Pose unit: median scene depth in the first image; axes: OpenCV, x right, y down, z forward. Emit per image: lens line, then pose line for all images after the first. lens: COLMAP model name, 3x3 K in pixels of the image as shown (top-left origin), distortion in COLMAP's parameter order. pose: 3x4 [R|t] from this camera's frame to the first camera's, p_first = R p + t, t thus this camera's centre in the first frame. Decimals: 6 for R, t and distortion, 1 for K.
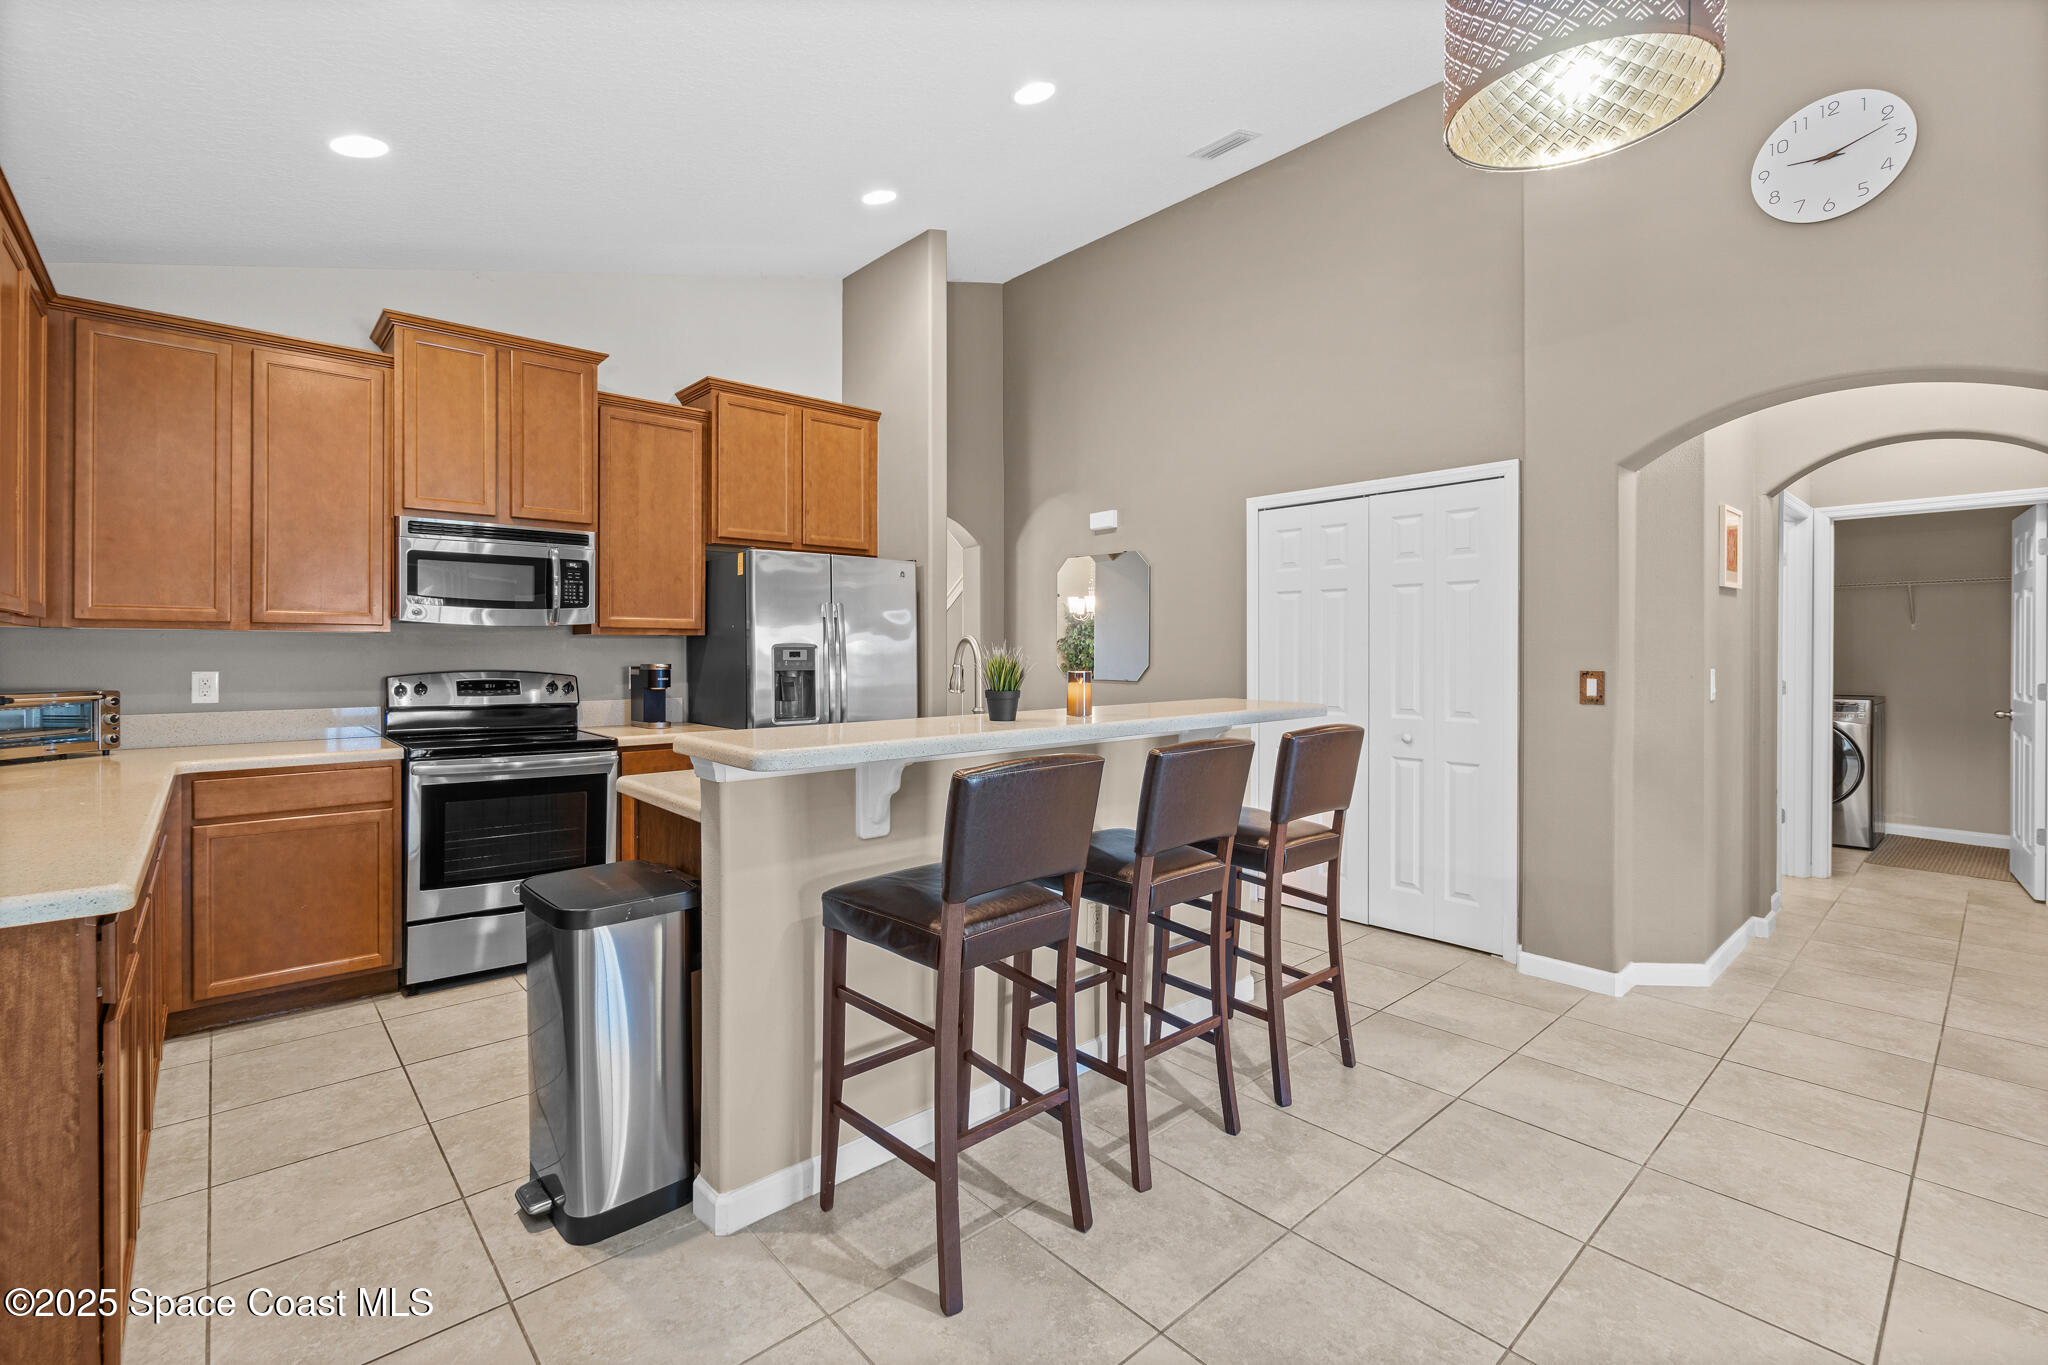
lens RADIAL K [[896.6, 0, 1008.7], [0, 896.6, 657.7], [0, 0, 1]] dist [-0.004117, 0.000198]
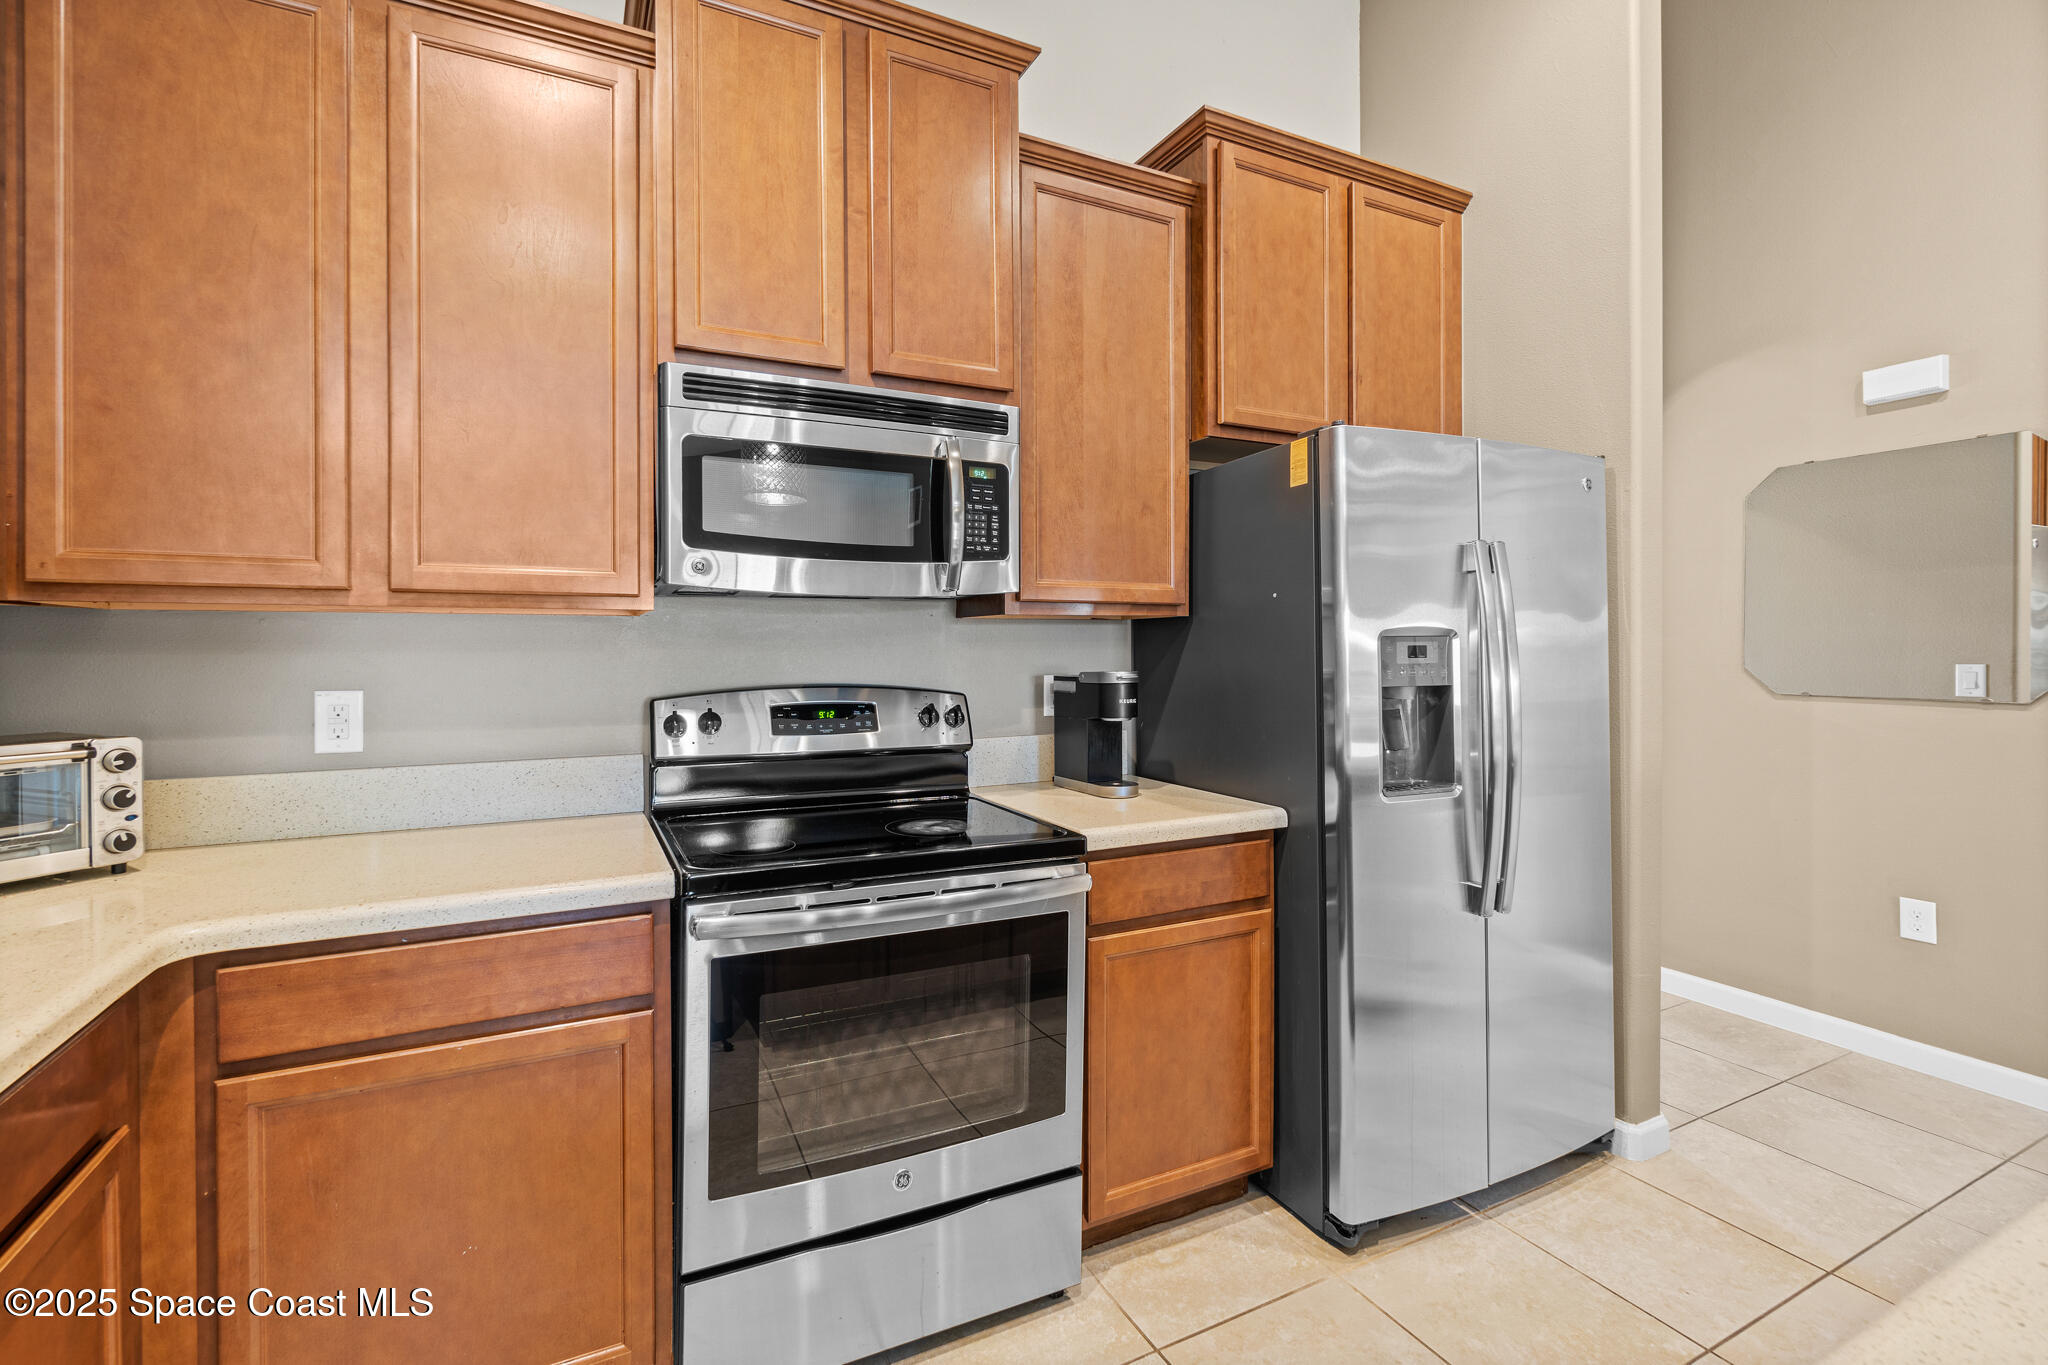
lens RADIAL K [[913.1, 0, 1015.6], [0, 913.1, 656.3], [0, 0, 1]] dist [0.001059, -0.000054]
pose [[0.965864, -0.004000, -0.259019, -0.352327], [0.004762, 0.999986, 0.002316, -0.003685], [0.259006, -0.003471, 0.965869, 0.540244]]
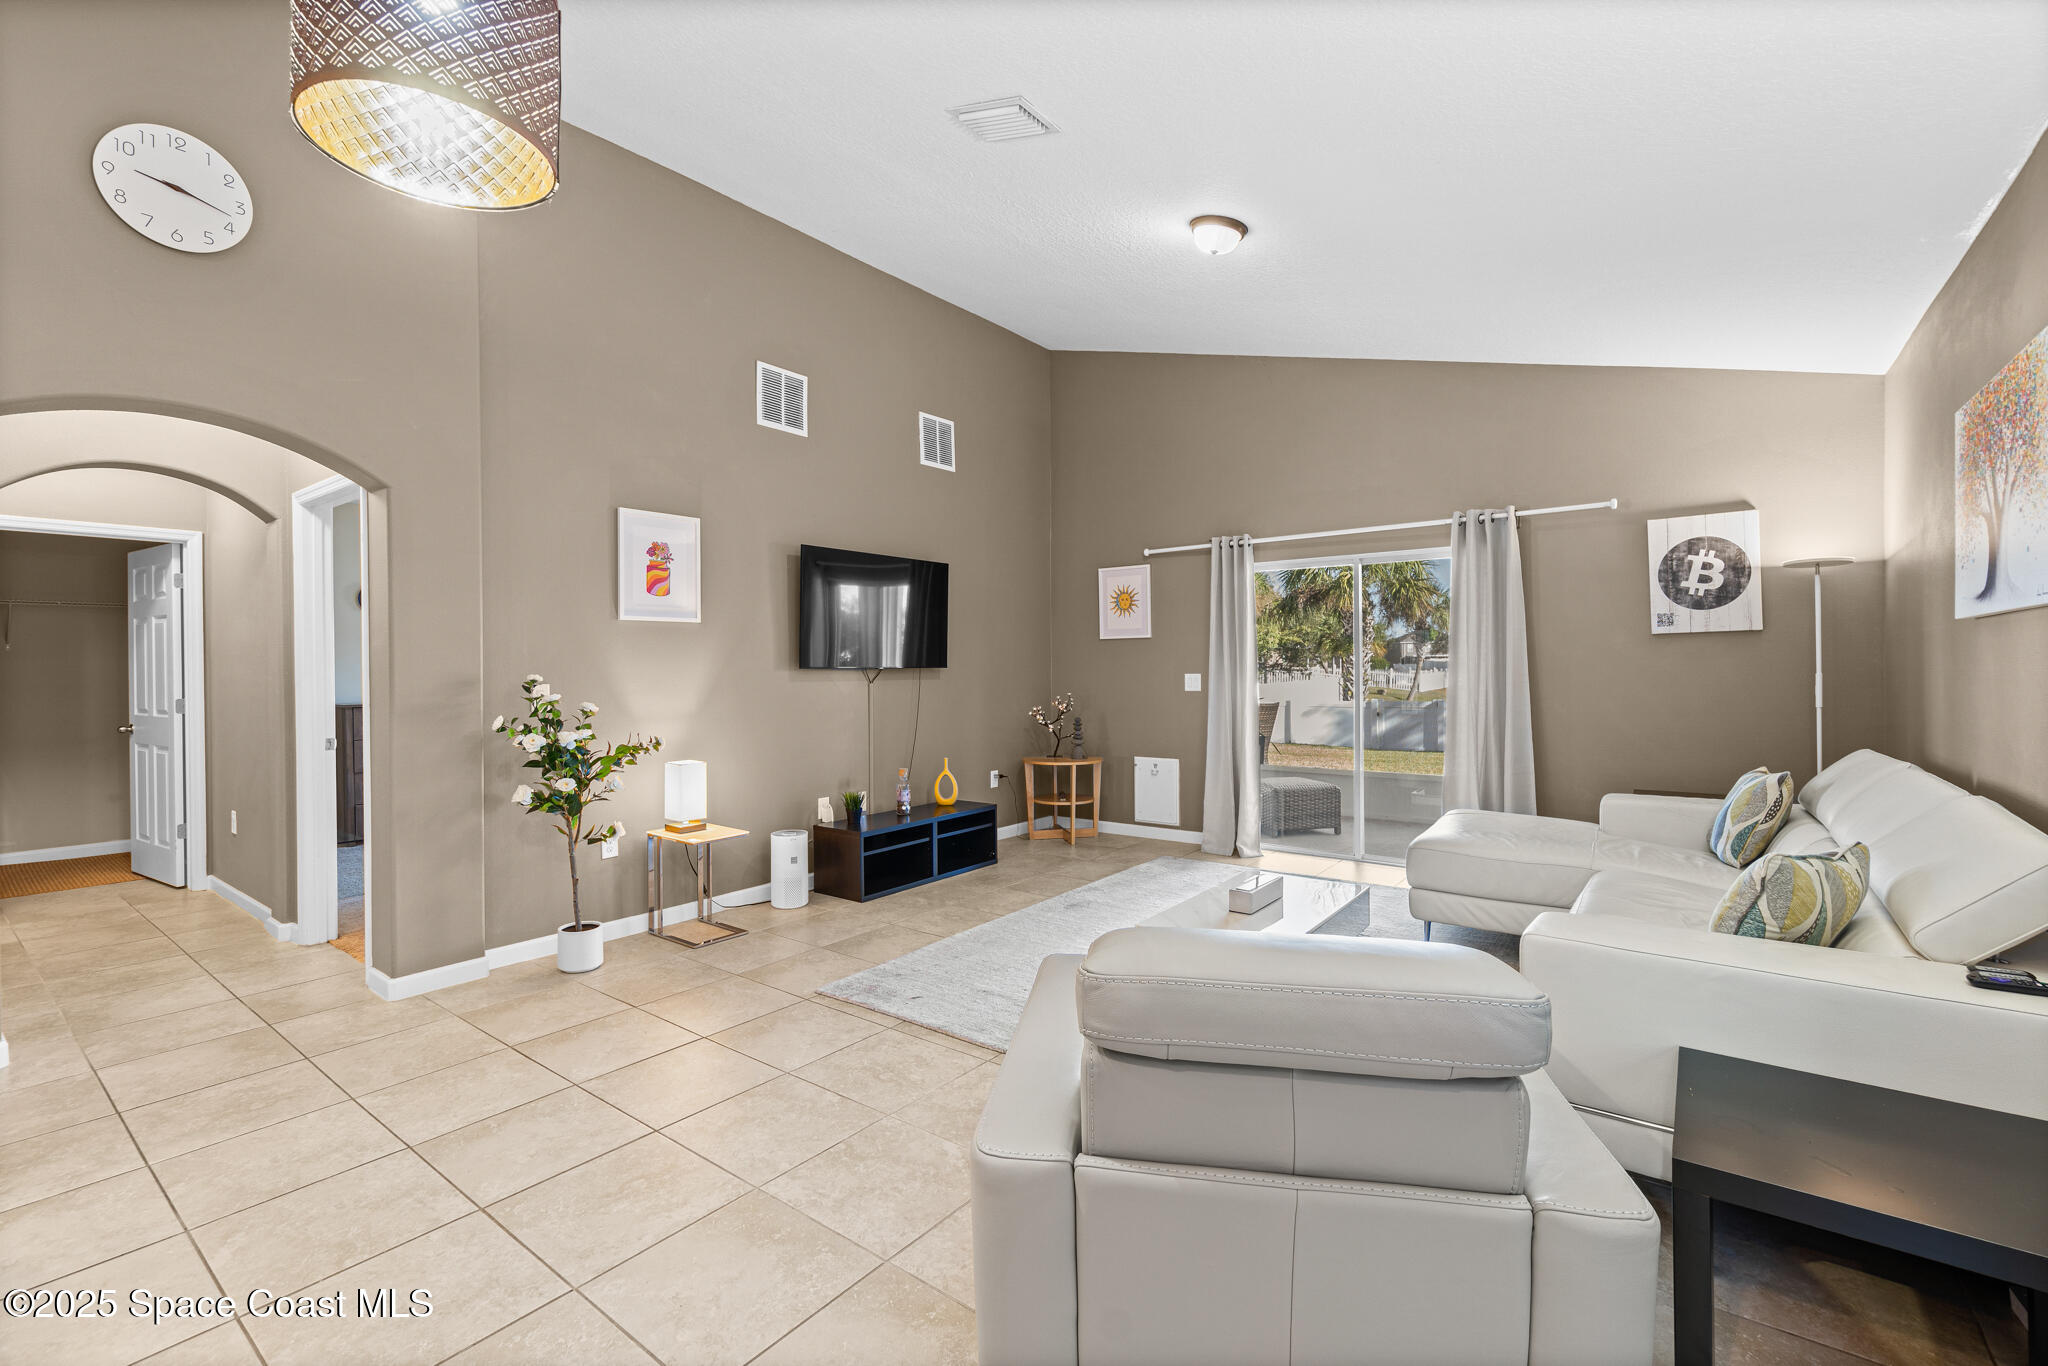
lens RADIAL K [[892.2, 0, 998.3], [0, 892.2, 671.2], [0, 0, 1]] dist [-0.003037, 0.000296]
pose [[-0.182050, -0.003683, 0.983282, -0.201349], [0.012373, 0.999905, 0.006036, -0.000417], [-0.983211, 0.013265, -0.181987, 0.202675]]
